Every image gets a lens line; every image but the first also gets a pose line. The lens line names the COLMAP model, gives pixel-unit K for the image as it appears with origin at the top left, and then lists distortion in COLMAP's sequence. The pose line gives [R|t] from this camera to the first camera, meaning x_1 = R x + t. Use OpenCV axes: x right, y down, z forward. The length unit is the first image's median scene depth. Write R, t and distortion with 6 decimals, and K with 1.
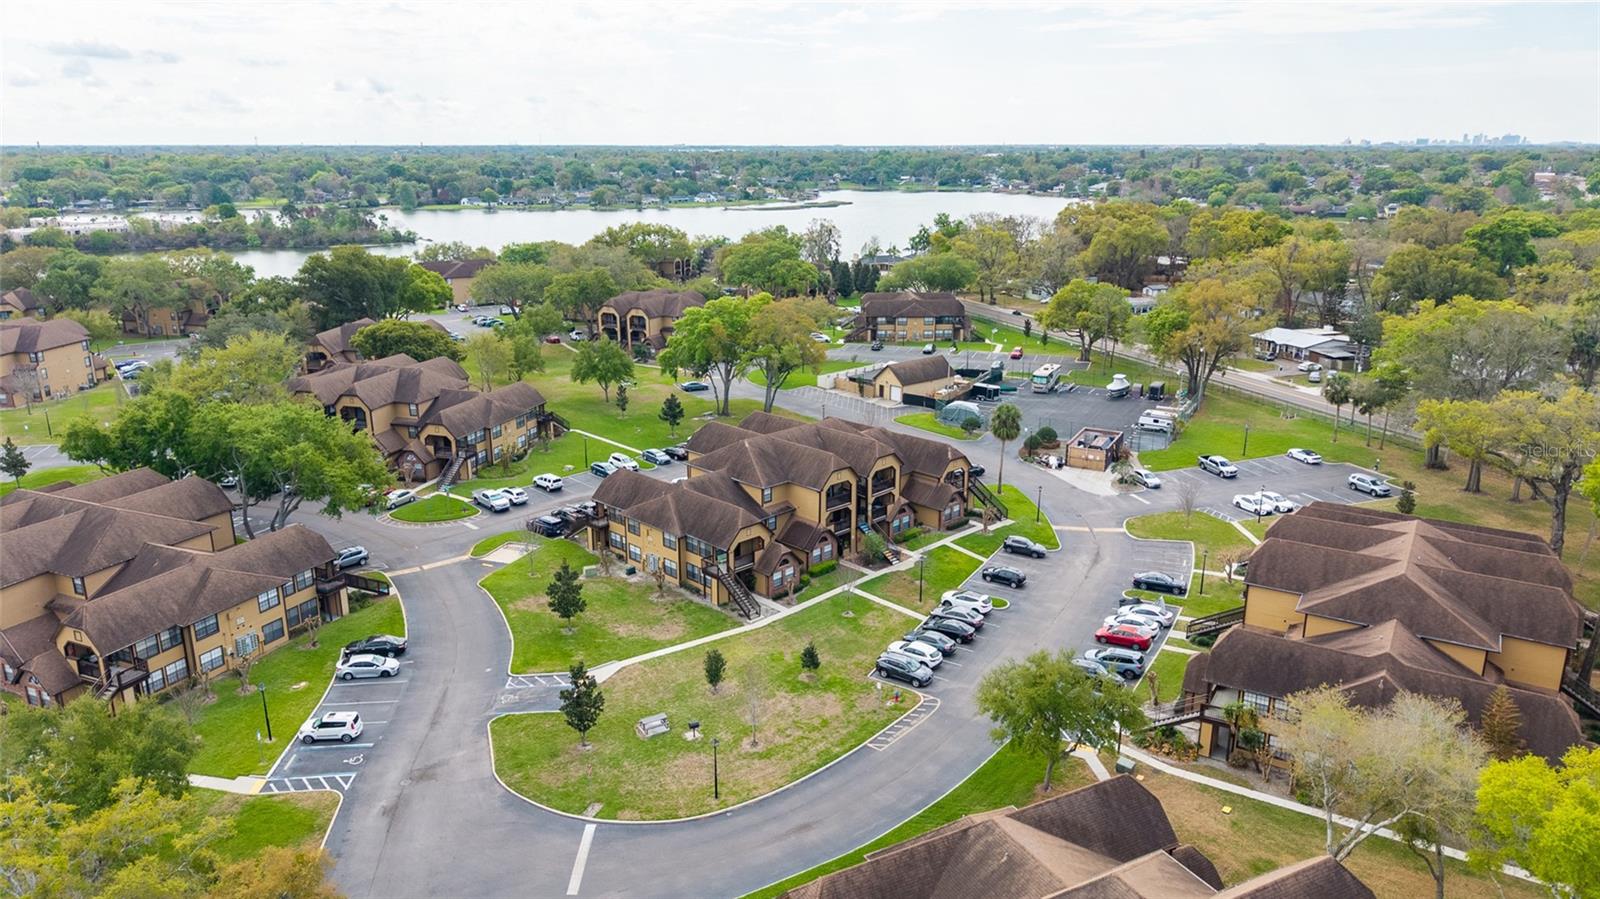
lens RADIAL K [[1079.7, 0, 800.0], [0, 1079.7, 449.5], [0, 0, 1]] dist [0.093578, -0.144409]
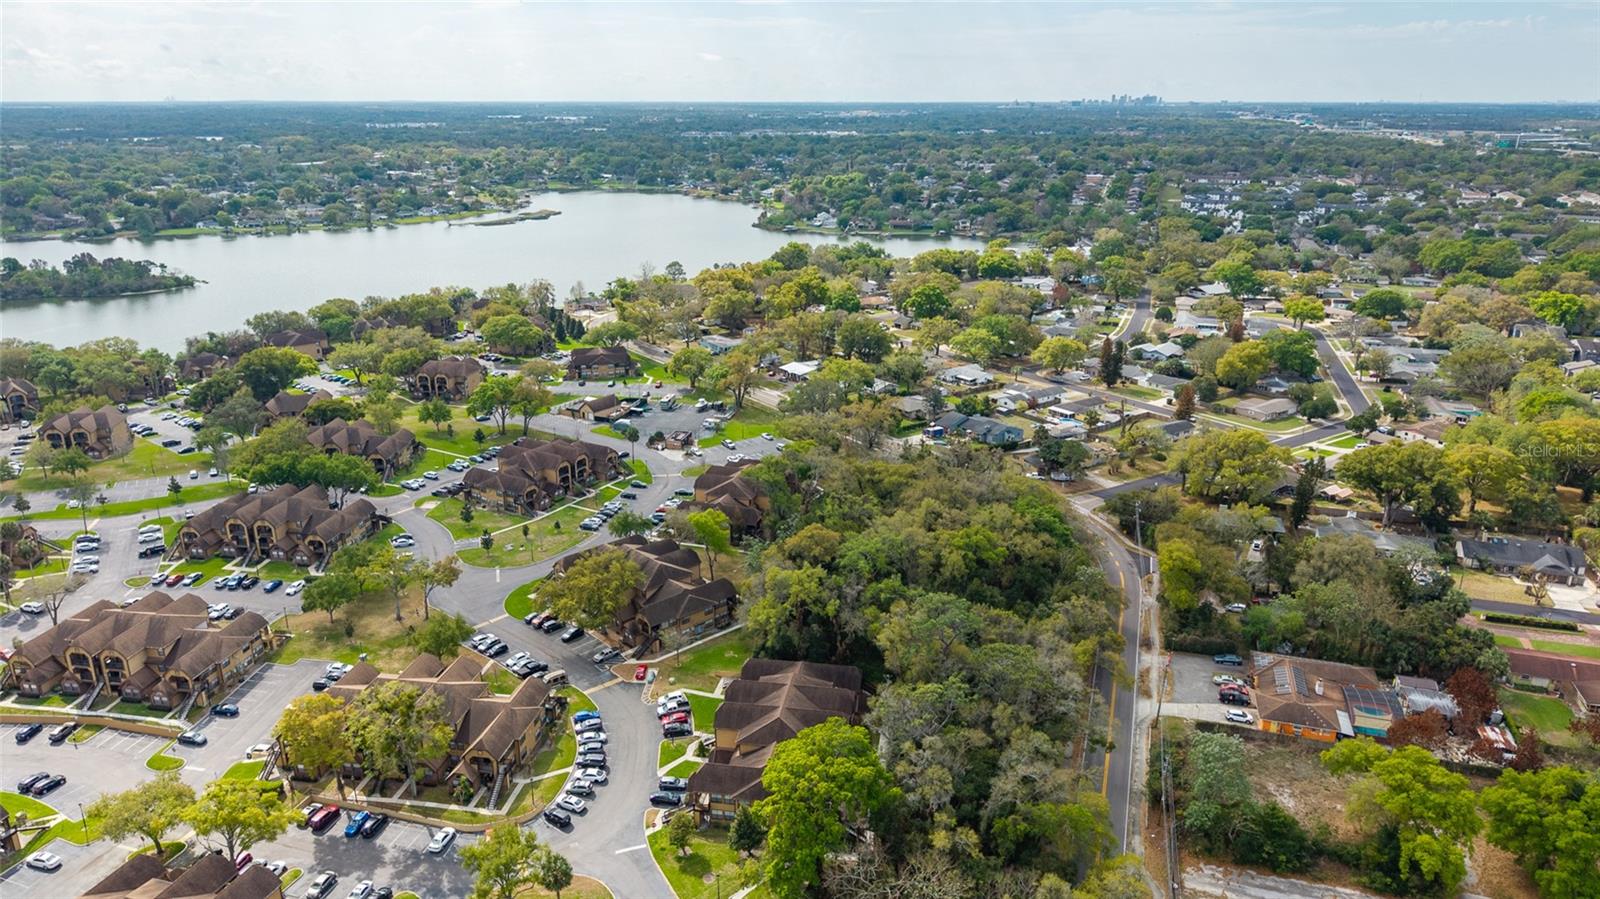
lens RADIAL K [[1079.7, 0, 800.0], [0, 1079.7, 449.5], [0, 0, 1]] dist [0.093578, -0.144409]
pose [[0.967598, -0.078361, 0.240030, -0.025423], [0.069000, 0.996501, 0.047170, -0.065302], [-0.242886, -0.029079, 0.969619, -1.168272]]
